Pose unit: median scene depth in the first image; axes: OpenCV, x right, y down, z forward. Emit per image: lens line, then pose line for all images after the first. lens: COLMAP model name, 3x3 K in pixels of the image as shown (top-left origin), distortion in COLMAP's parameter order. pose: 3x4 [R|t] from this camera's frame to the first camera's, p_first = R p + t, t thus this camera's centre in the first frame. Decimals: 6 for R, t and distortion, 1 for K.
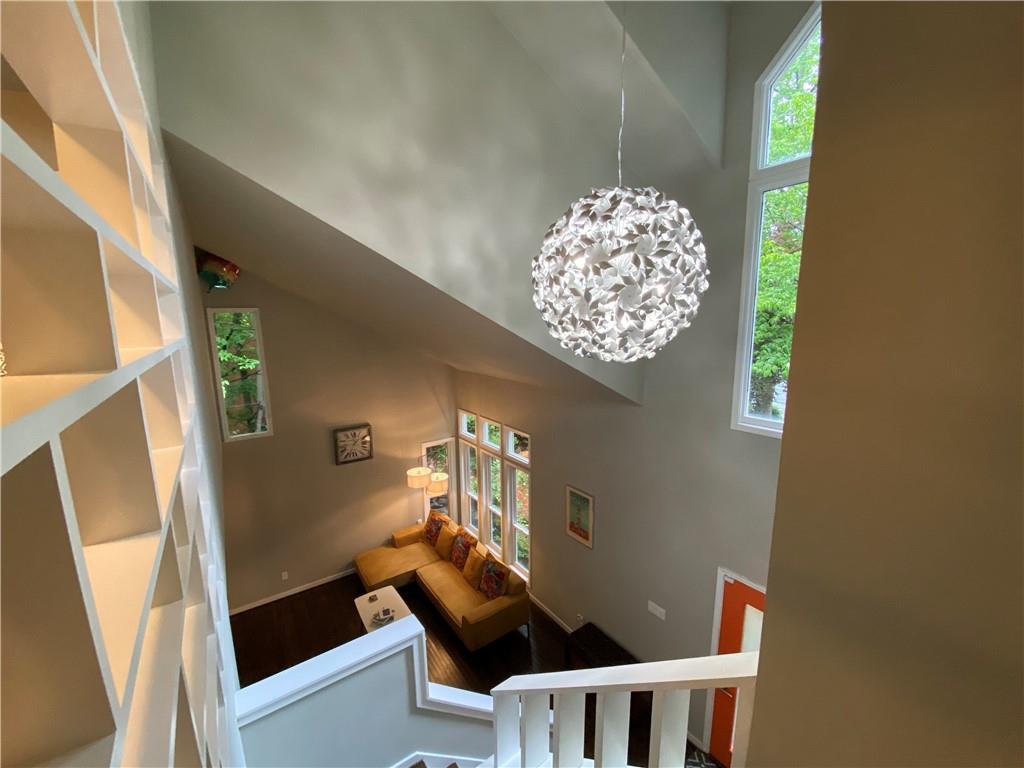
lens RADIAL K [[412.6, 0, 510.0], [0, 412.6, 389.3], [0, 0, 1]] dist [0.031335, -0.023530]
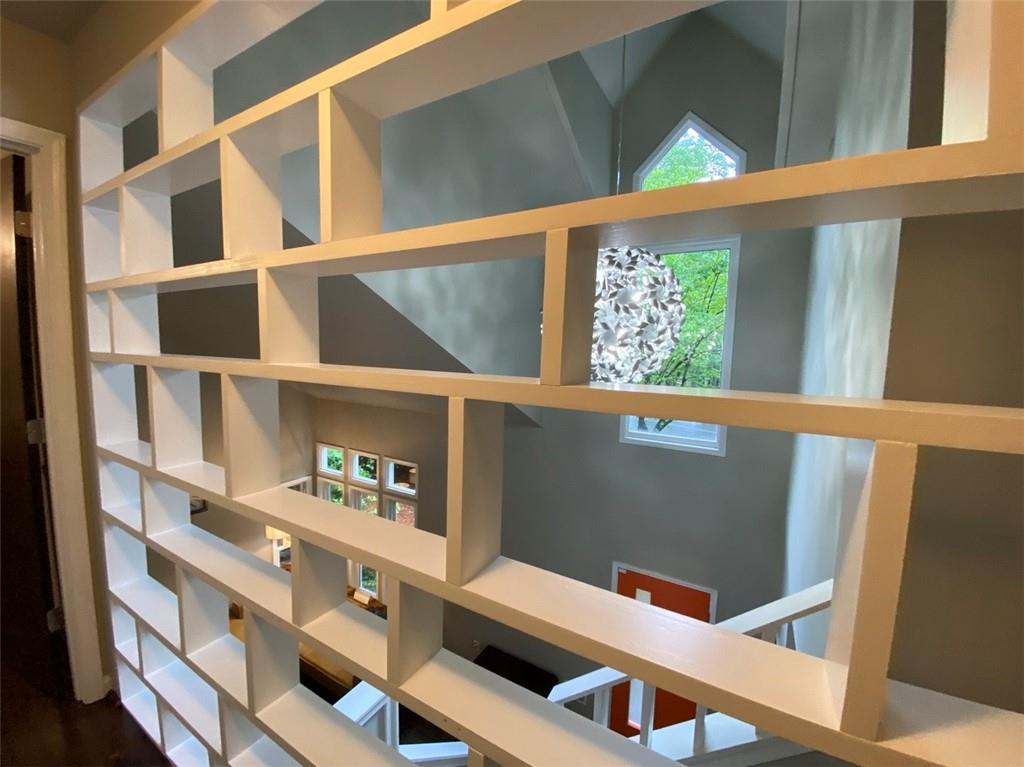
lens RADIAL K [[412.6, 0, 510.0], [0, 412.6, 388.8], [0, 0, 1]] dist [0.031335, -0.023530]
pose [[0.909711, -0.003810, 0.415225, -0.141510], [0.033090, 0.997443, -0.063344, 0.002529], [-0.413922, 0.071365, 0.907511, 0.011893]]
